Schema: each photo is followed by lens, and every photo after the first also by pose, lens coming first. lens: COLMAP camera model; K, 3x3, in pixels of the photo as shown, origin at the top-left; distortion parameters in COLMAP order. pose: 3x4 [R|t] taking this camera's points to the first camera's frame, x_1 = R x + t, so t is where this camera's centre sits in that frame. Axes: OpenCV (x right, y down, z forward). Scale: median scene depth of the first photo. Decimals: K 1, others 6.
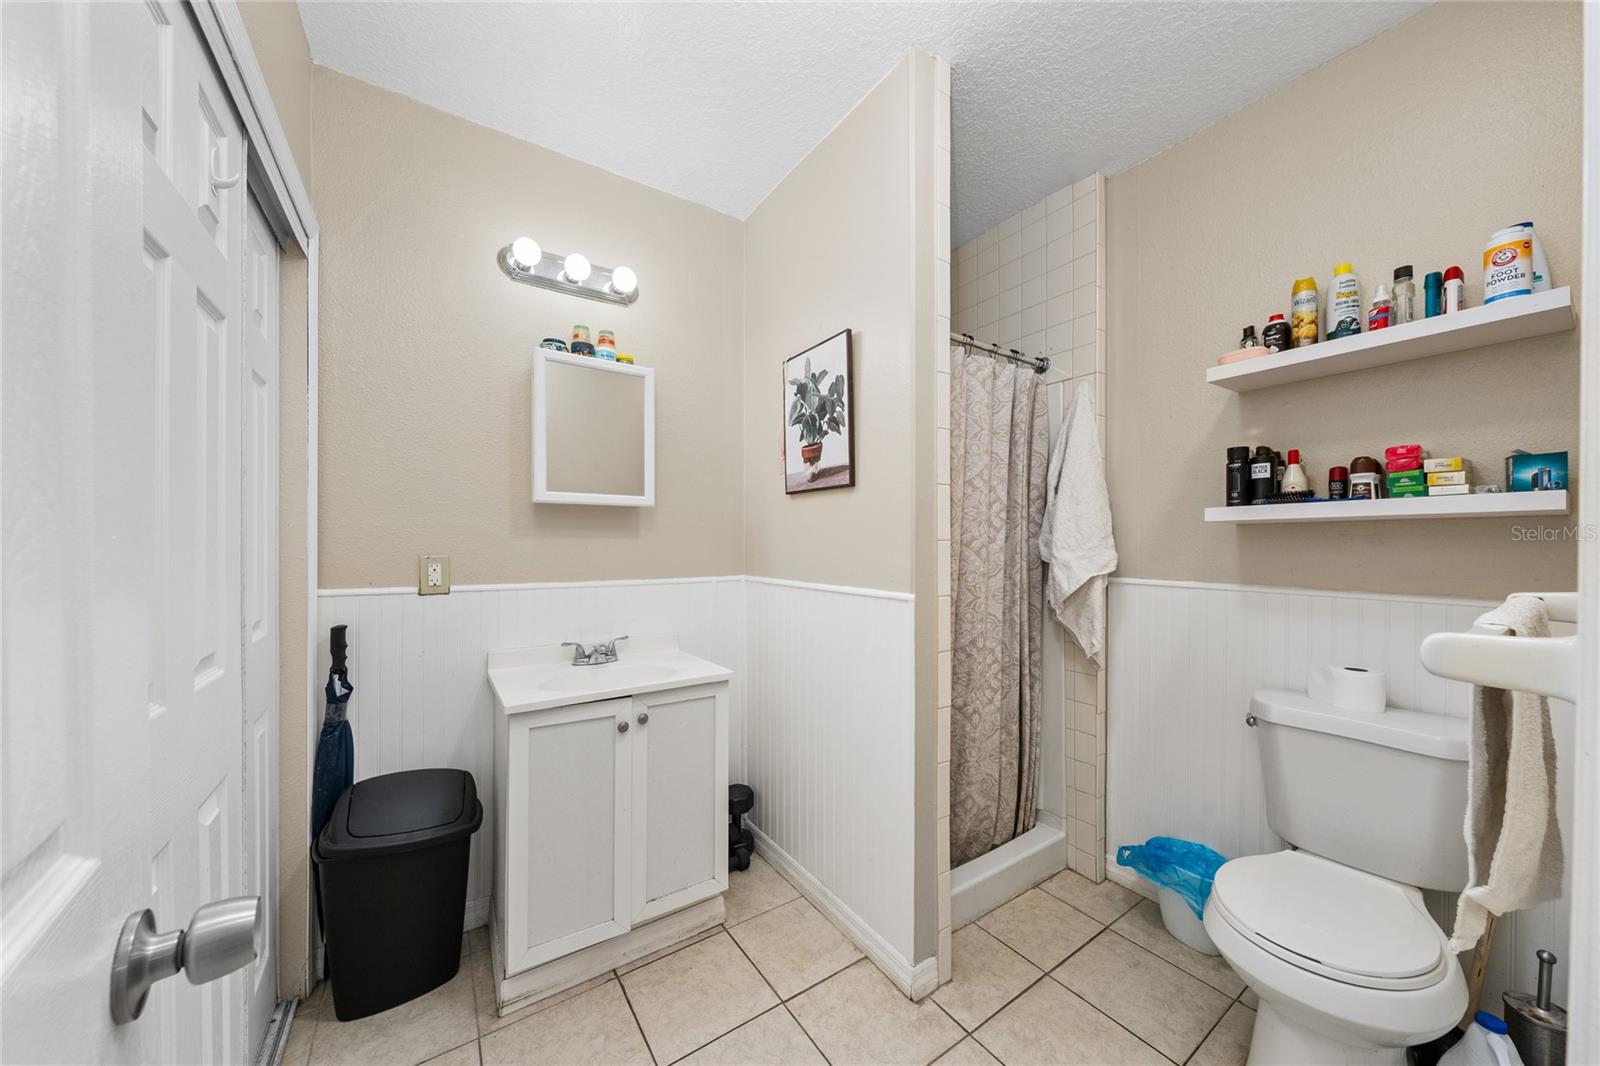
lens RADIAL K [[550.8, 0, 797.1], [0, 550.8, 536.3], [0, 0, 1]] dist [0.000376, 0.000065]
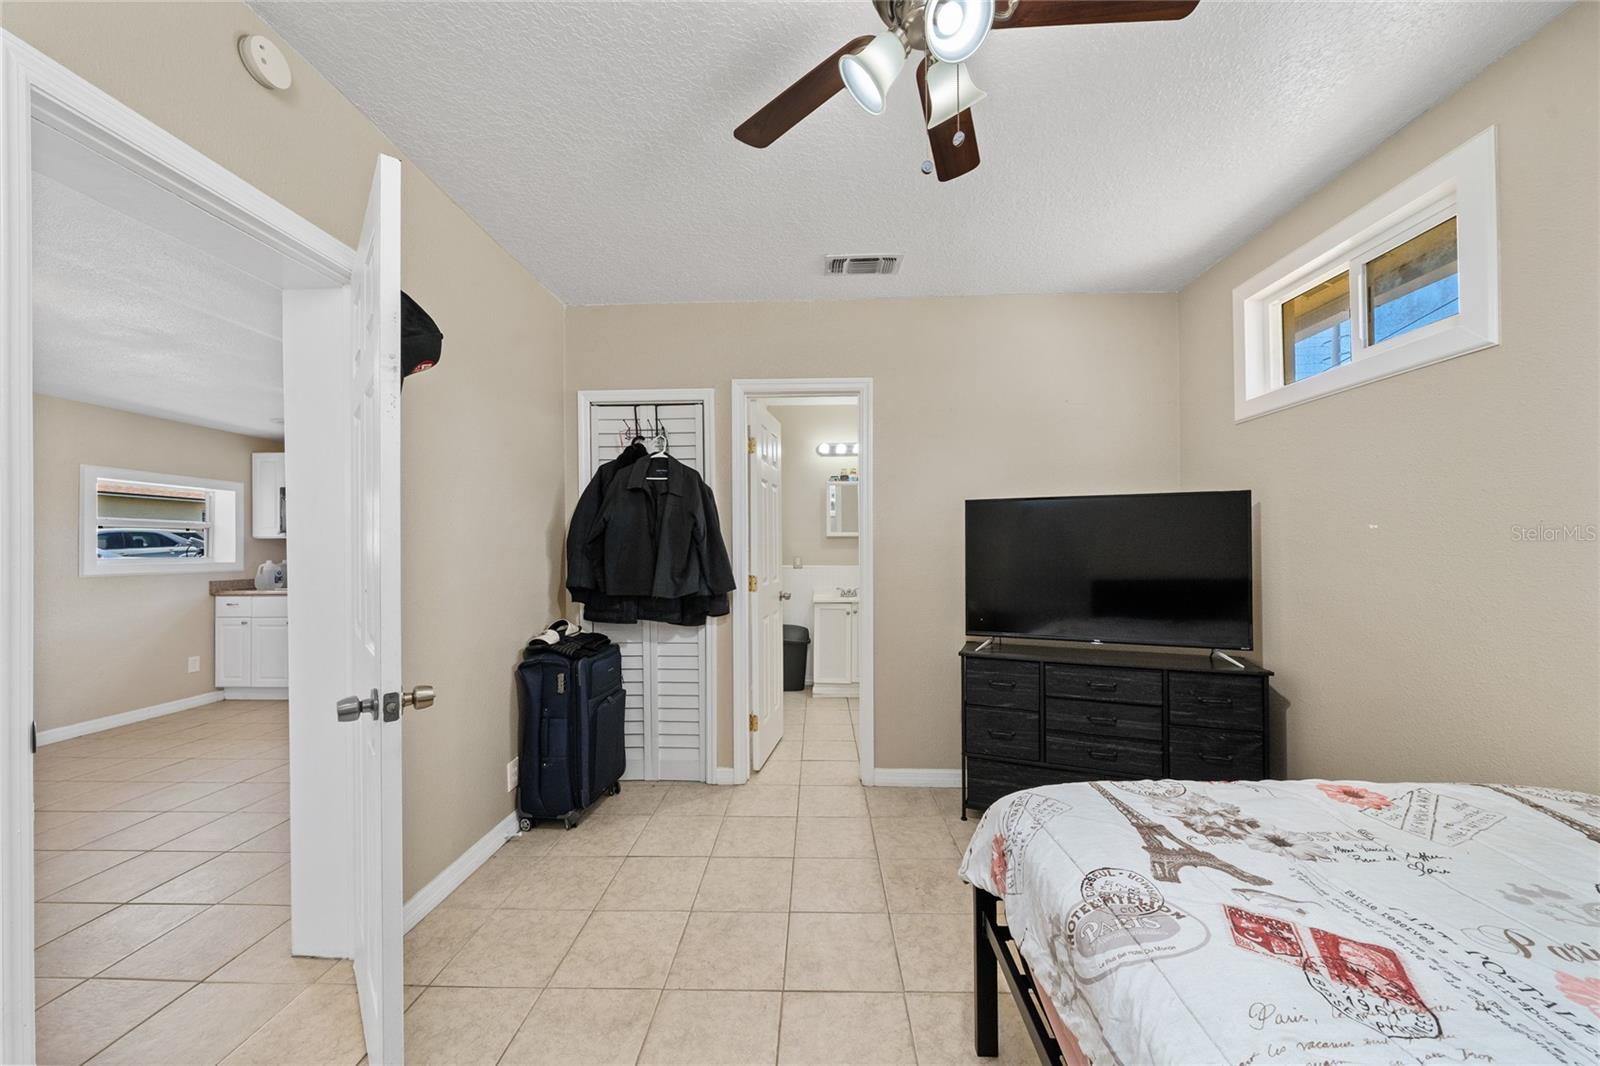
lens RADIAL K [[564.3, 0, 803.3], [0, 564.3, 546.3], [0, 0, 1]] dist [-0.001224, -0.000256]
pose [[0.815659, -0.003331, -0.578524, 1.048718], [0.001273, 0.999991, -0.003963, -0.001523], [0.578532, 0.002496, 0.815656, -1.364739]]
